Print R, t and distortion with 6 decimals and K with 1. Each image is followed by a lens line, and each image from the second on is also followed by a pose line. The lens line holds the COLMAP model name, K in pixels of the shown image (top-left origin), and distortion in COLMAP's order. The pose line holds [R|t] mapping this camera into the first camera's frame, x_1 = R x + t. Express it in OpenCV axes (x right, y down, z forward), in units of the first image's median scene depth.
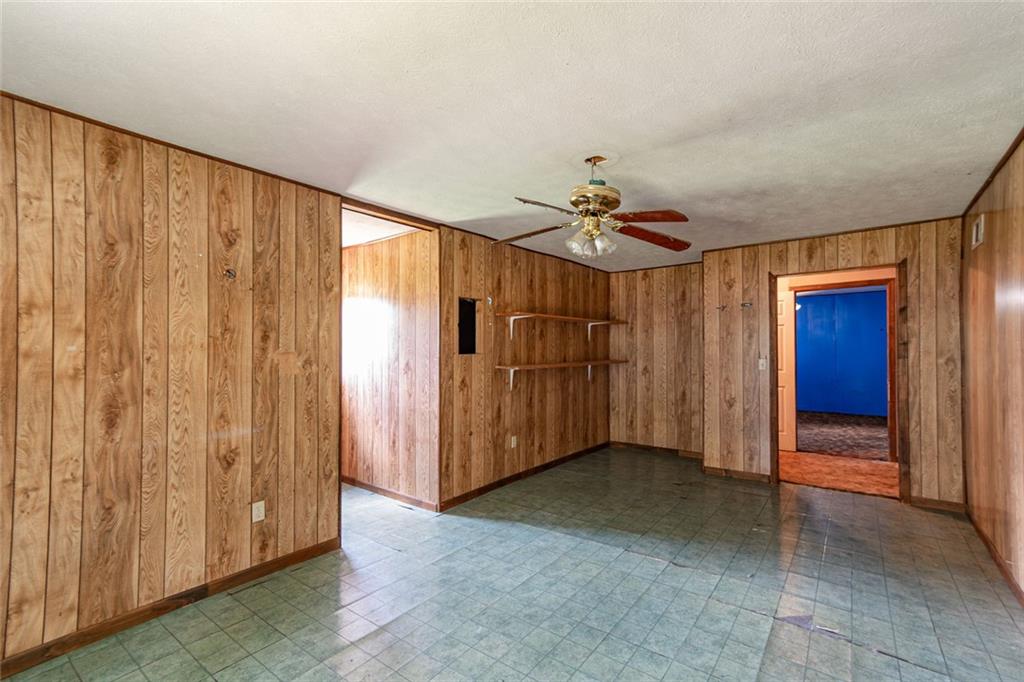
lens RADIAL K [[454.7, 0, 514.3], [0, 454.7, 356.0], [0, 0, 1]] dist [0.017500, 0.000379]
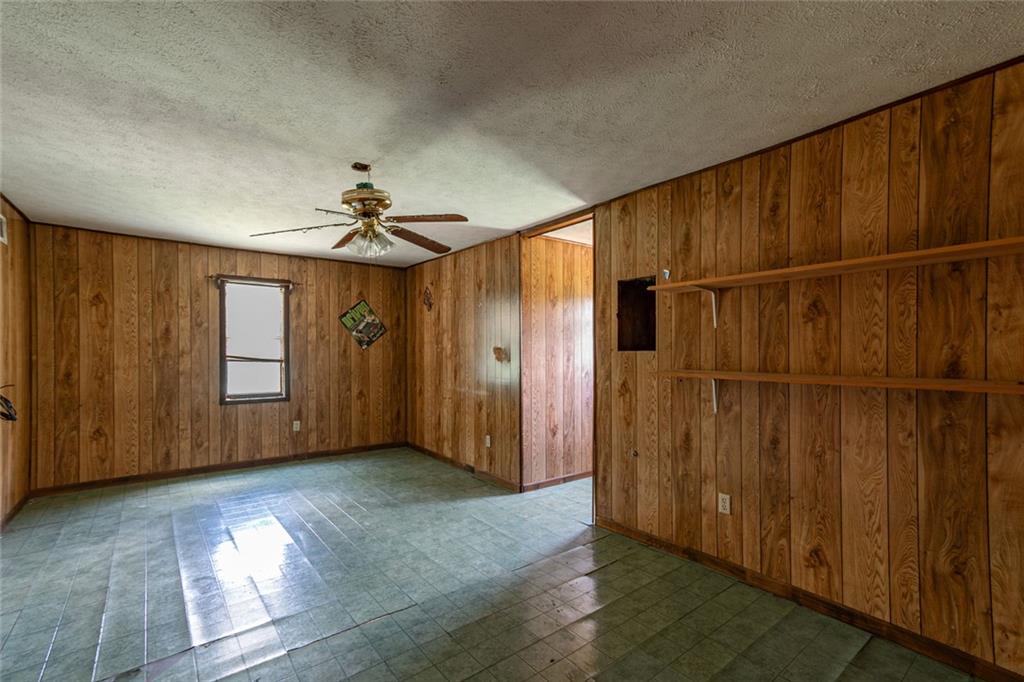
lens RADIAL K [[460.1, 0, 516.2], [0, 460.1, 352.5], [0, 0, 1]] dist [0.001978, 0.000782]
pose [[-0.243078, 0.012513, -0.969926, 0.716905], [-0.007919, 0.999858, 0.014884, -0.011573], [0.969974, 0.011299, -0.242944, 1.007465]]
